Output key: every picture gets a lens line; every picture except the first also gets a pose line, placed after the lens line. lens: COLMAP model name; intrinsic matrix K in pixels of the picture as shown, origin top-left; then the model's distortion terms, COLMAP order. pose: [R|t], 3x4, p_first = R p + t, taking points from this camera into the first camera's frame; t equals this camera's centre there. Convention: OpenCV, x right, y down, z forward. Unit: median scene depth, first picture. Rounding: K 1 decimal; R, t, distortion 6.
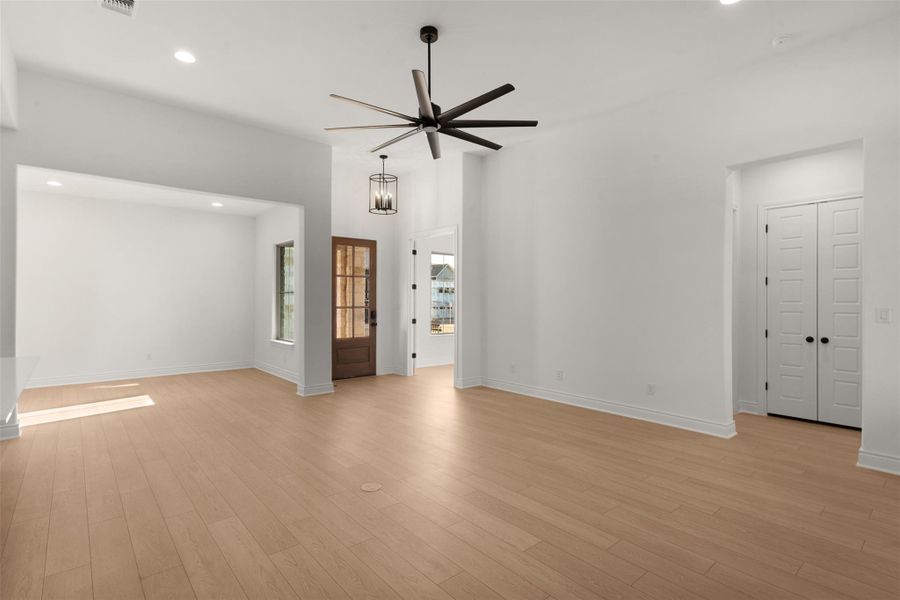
lens RADIAL K [[437.2, 0, 444.1], [0, 437.2, 302.2], [0, 0, 1]] dist [0.000003, 0.000020]
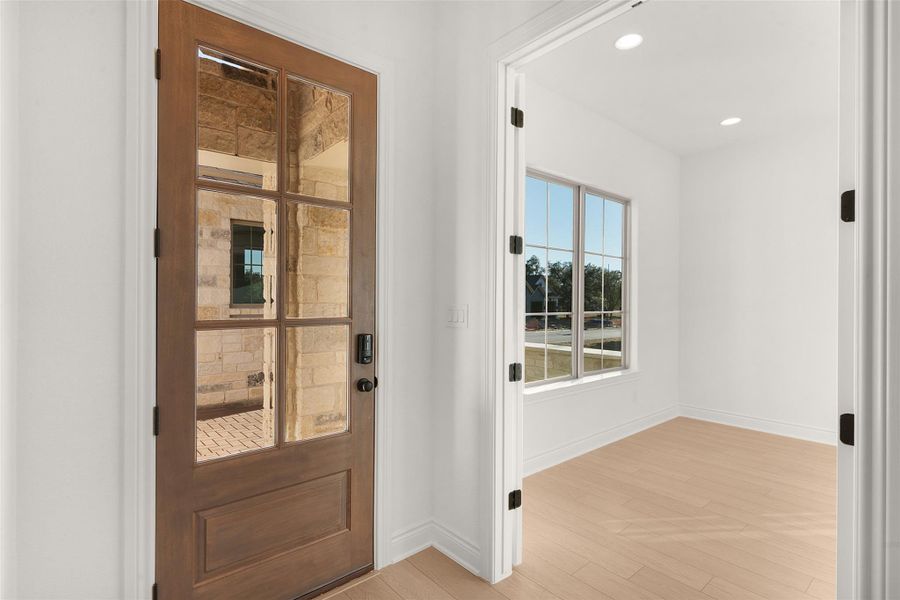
lens RADIAL K [[437.2, 0, 444.1], [0, 437.2, 302.2], [0, 0, 1]] dist [0.000003, 0.000020]
pose [[0.999988, 0.001489, -0.004579, -0.111921], [-0.001478, 0.999996, 0.002392, -0.000306], [0.004582, -0.002385, 0.999987, 0.730774]]
